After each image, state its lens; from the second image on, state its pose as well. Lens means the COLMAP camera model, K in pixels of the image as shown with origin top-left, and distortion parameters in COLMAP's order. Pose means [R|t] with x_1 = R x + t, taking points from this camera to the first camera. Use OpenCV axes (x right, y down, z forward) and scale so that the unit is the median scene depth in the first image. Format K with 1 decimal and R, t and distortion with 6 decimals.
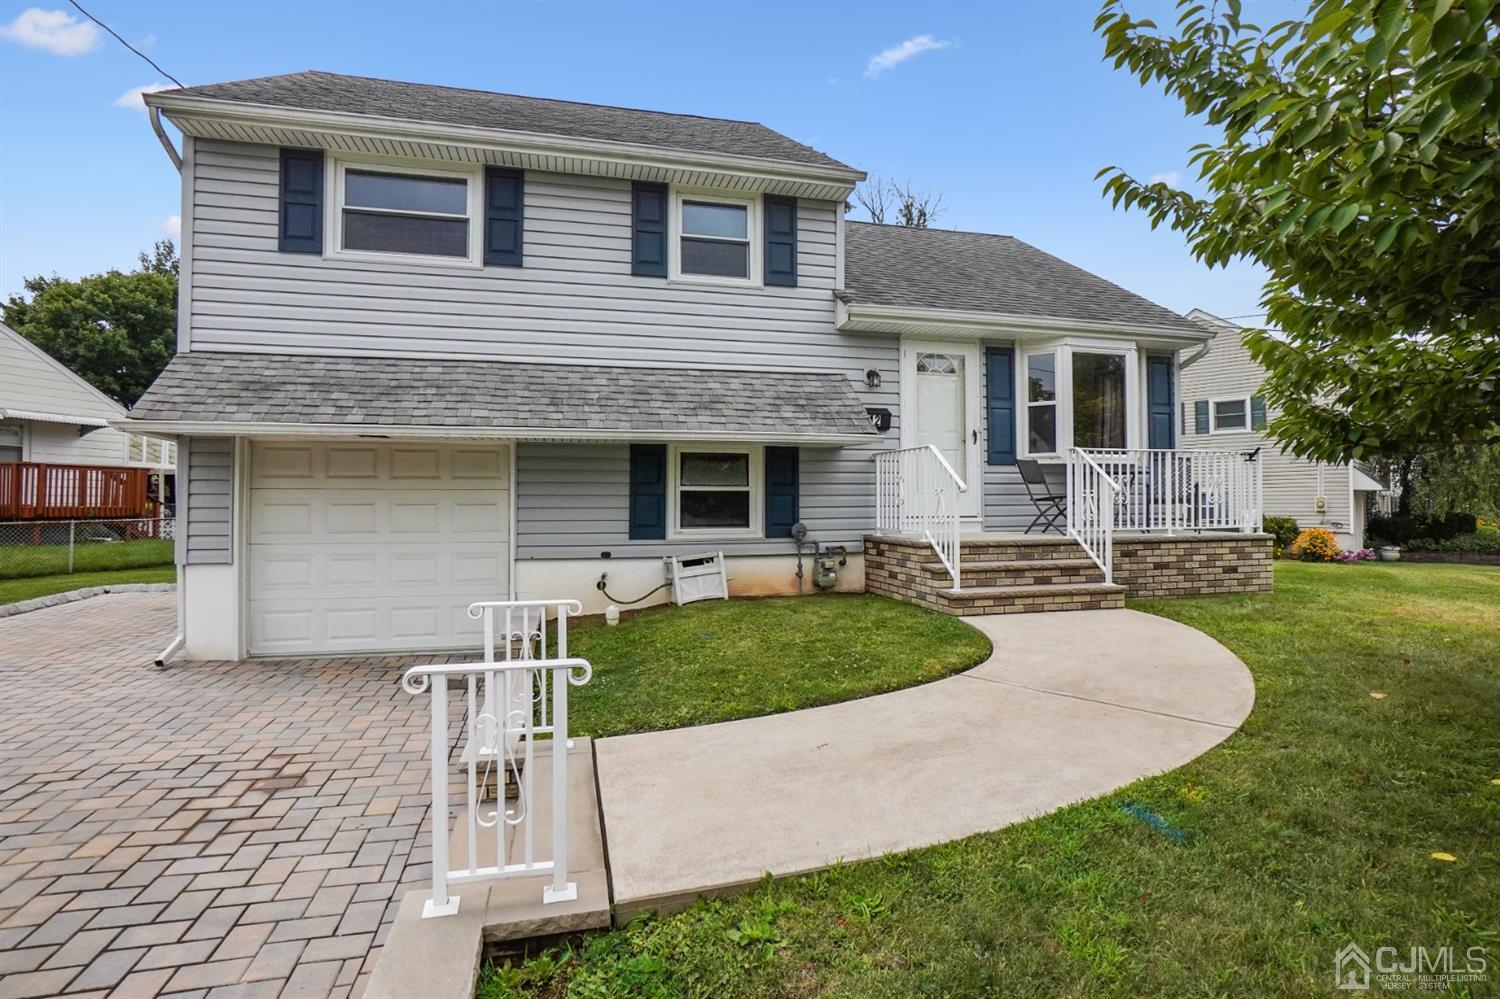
lens RADIAL K [[740.8, 0, 752.3], [0, 740.8, 487.2], [0, 0, 1]] dist [-0.039041, 0.021111]
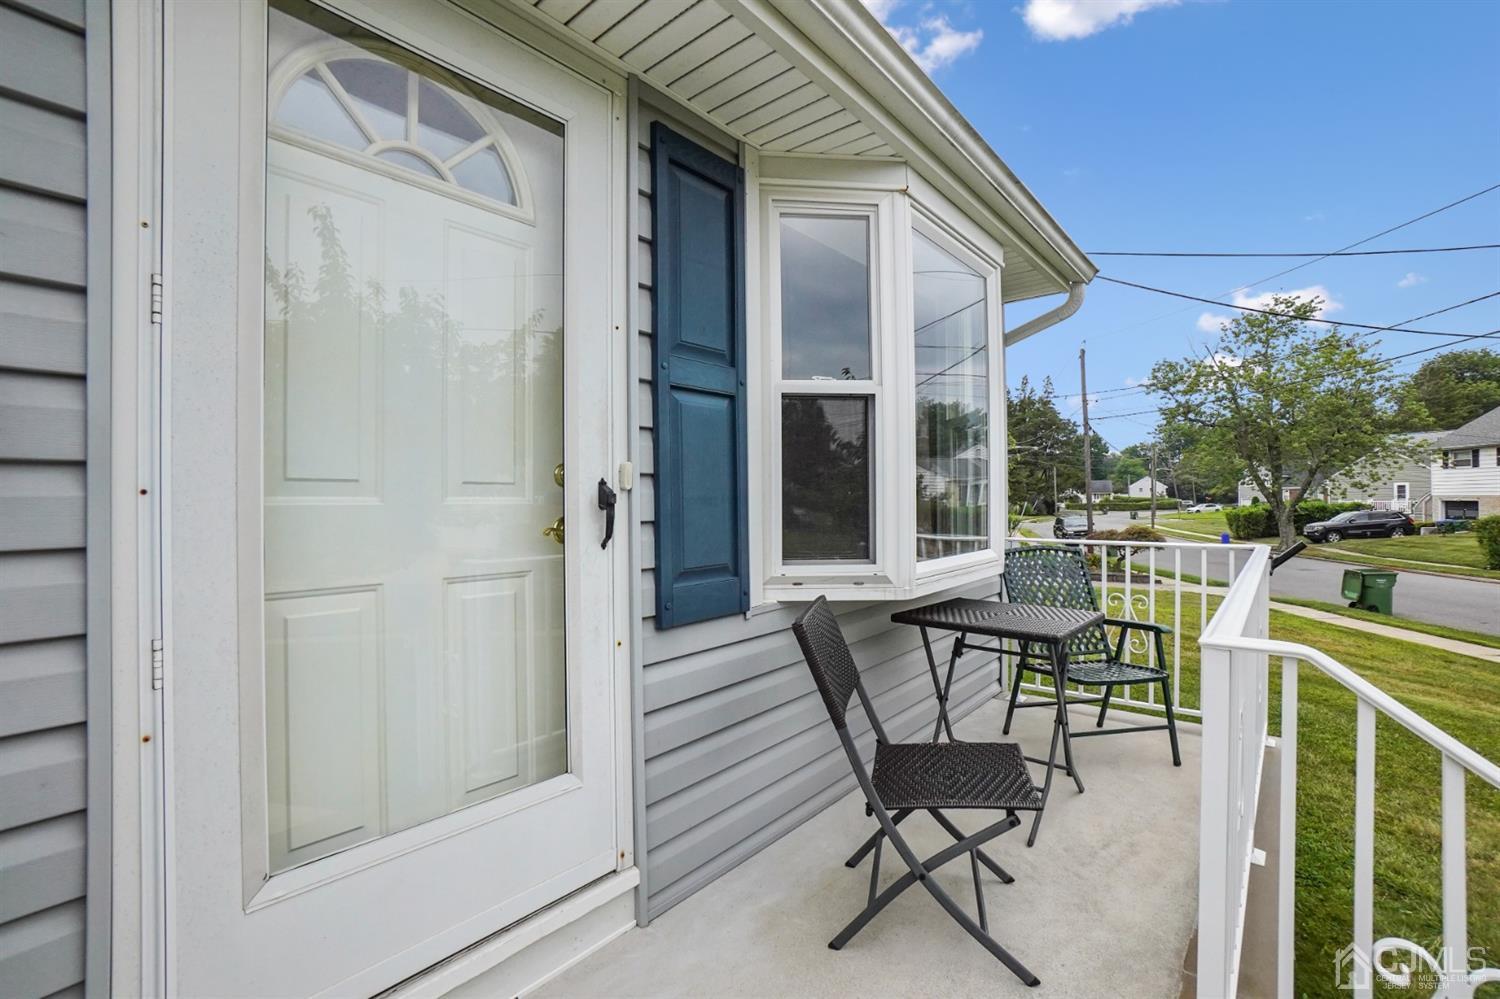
lens RADIAL K [[682.6, 0, 750.1], [0, 682.6, 498.6], [0, 0, 1]] dist [-0.028576, 0.001034]
pose [[0.806105, -0.006172, 0.591741, 0.234213], [0.000716, 0.999955, 0.009454, -0.080018], [-0.591772, -0.007197, 0.806073, 0.878173]]
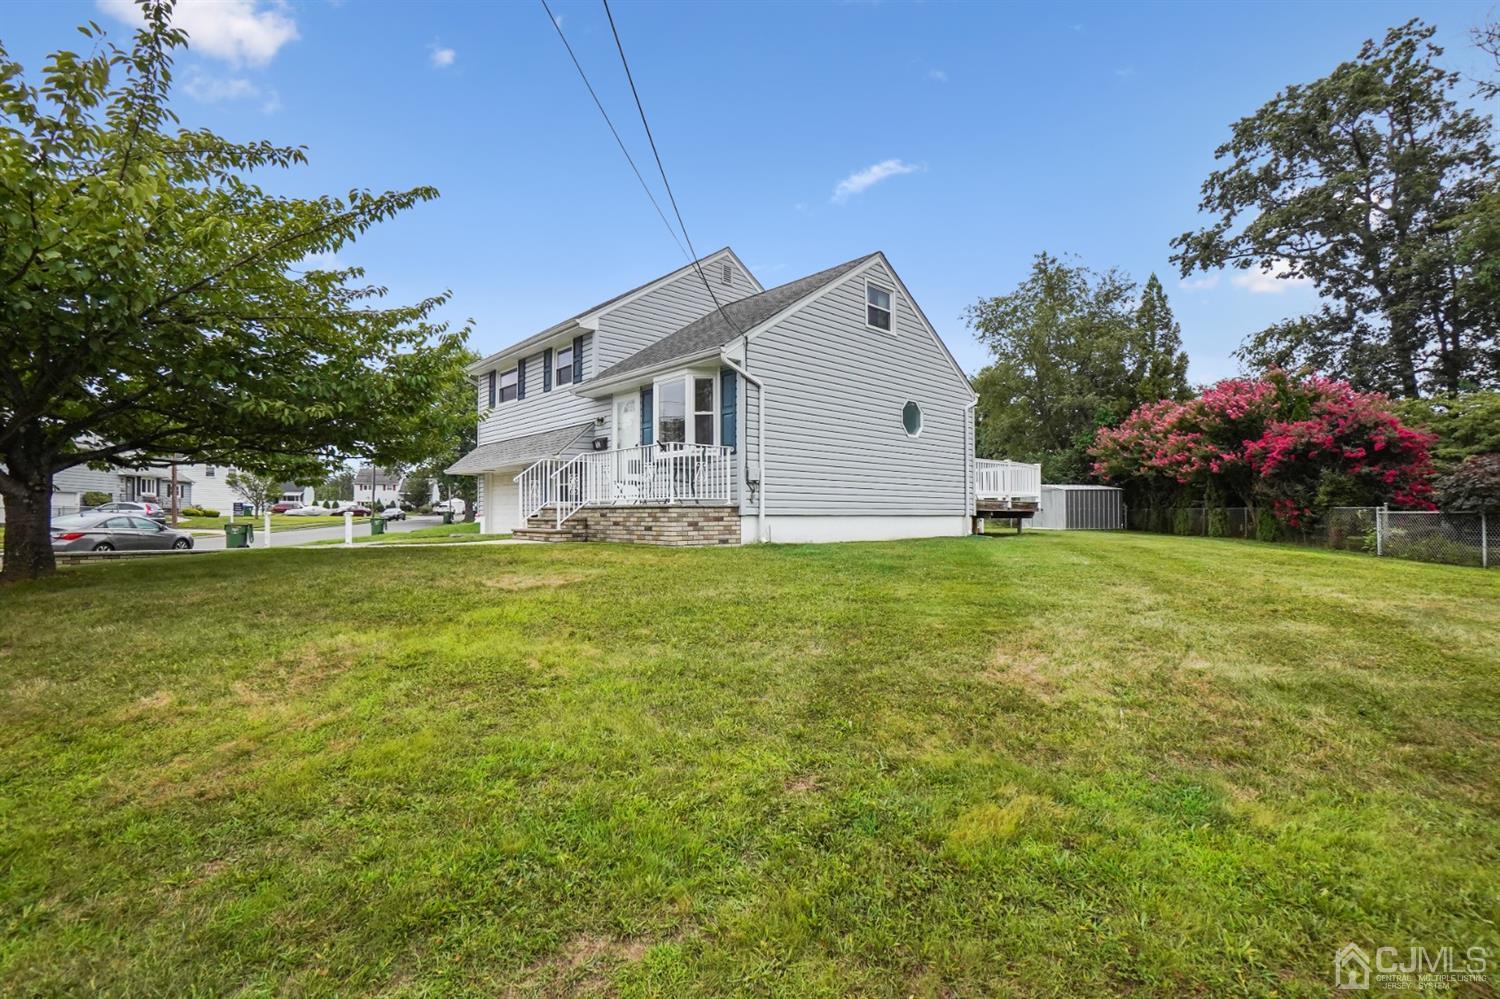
lens RADIAL K [[682.6, 0, 750.1], [0, 682.6, 498.6], [0, 0, 1]] dist [-0.028576, 0.001034]
pose [[0.475324, -0.022187, -0.879531, 1.875148], [0.010101, 0.999754, -0.019761, 0.082644], [0.879753, 0.000509, 0.475431, 0.543101]]
